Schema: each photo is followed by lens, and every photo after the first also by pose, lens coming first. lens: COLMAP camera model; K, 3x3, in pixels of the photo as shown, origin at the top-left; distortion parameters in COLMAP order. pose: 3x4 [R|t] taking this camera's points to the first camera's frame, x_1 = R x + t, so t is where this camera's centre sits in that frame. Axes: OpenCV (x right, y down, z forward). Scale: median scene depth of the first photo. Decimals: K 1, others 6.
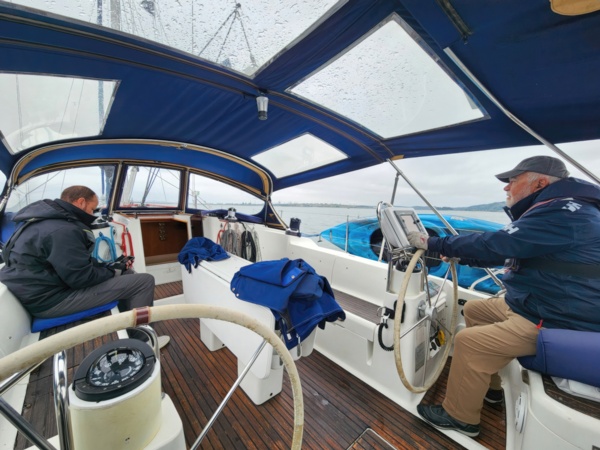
lens RADIAL K [[246.4, 0, 300.0], [0, 246.4, 225.0], [0, 0, 1]] dist [-0.000696, -0.000077]
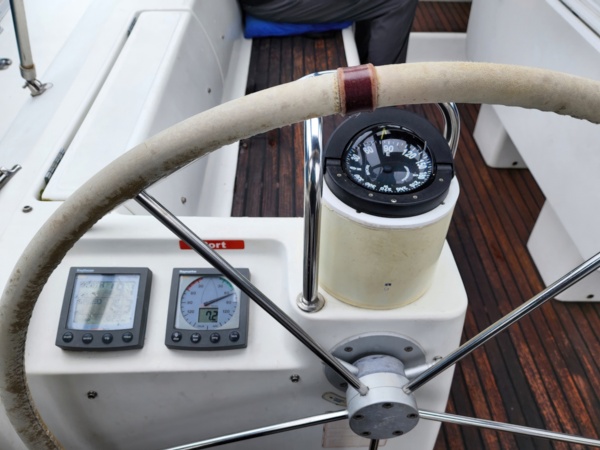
lens RADIAL K [[475.8, 0, 300.0], [0, 475.8, 225.0], [0, 0, 1]] dist [-0.001315, -0.003536]
pose [[0.760882, 0.443897, -0.473301, -0.349966], [-0.076589, 0.785739, 0.613798, 0.102647], [0.644354, -0.430778, 0.631853, 0.217271]]
